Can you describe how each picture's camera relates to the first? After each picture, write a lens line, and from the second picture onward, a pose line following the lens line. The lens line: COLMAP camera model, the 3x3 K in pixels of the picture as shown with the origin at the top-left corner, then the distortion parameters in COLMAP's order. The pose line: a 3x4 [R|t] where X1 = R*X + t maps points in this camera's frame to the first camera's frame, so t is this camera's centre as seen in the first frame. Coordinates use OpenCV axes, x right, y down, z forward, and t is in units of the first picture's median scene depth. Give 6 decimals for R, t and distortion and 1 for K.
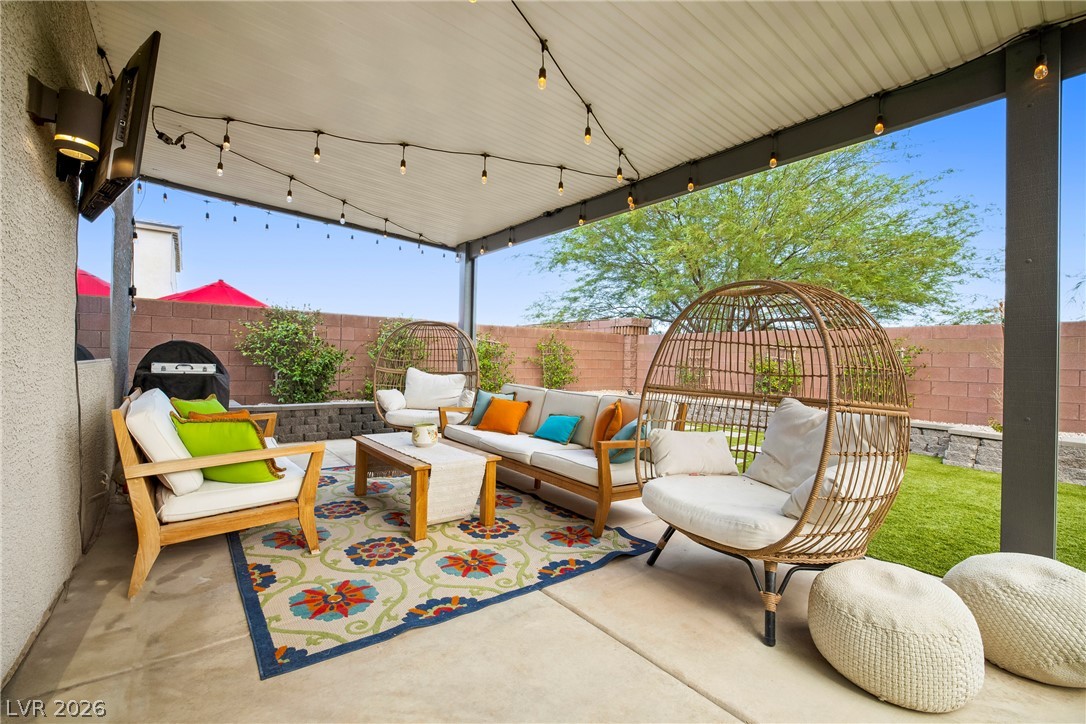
lens RADIAL K [[457.8, 0, 543.6], [0, 457.8, 363.6], [0, 0, 1]] dist [-0.013248, 0.000590]
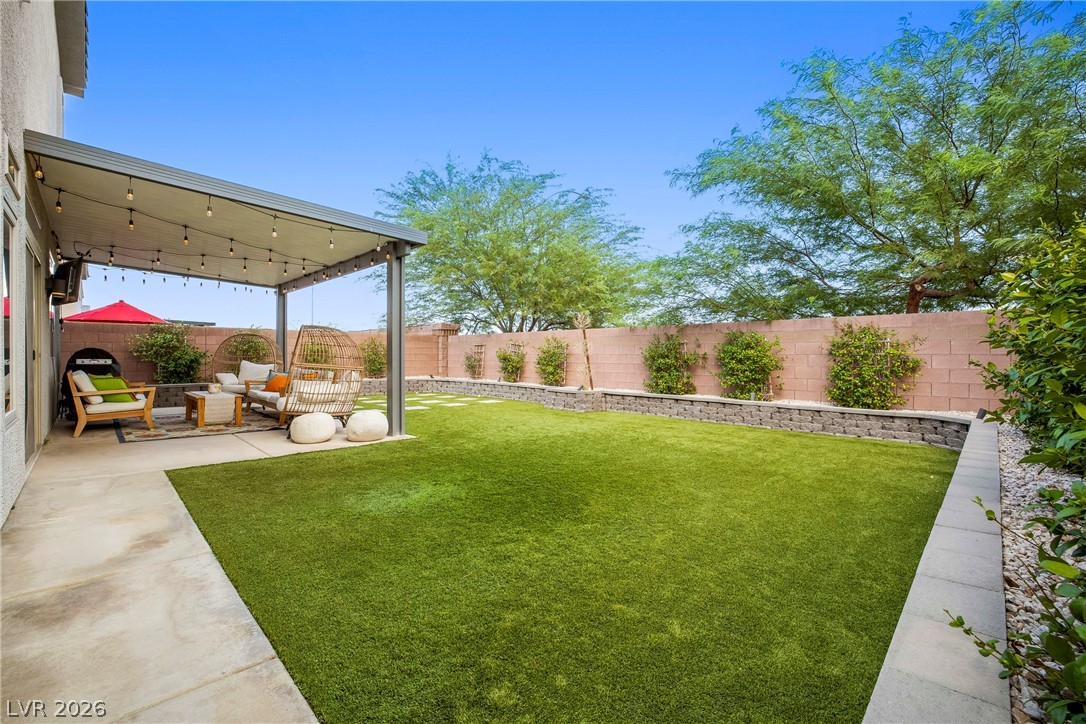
lens RADIAL K [[457.8, 0, 540.6], [0, 457.8, 364.2], [0, 0, 1]] dist [-0.013248, 0.000590]
pose [[0.993852, -0.020174, 0.108862, 0.930952], [0.018992, 0.999749, 0.011884, 0.035583], [-0.109075, -0.009744, 0.993986, -1.174862]]
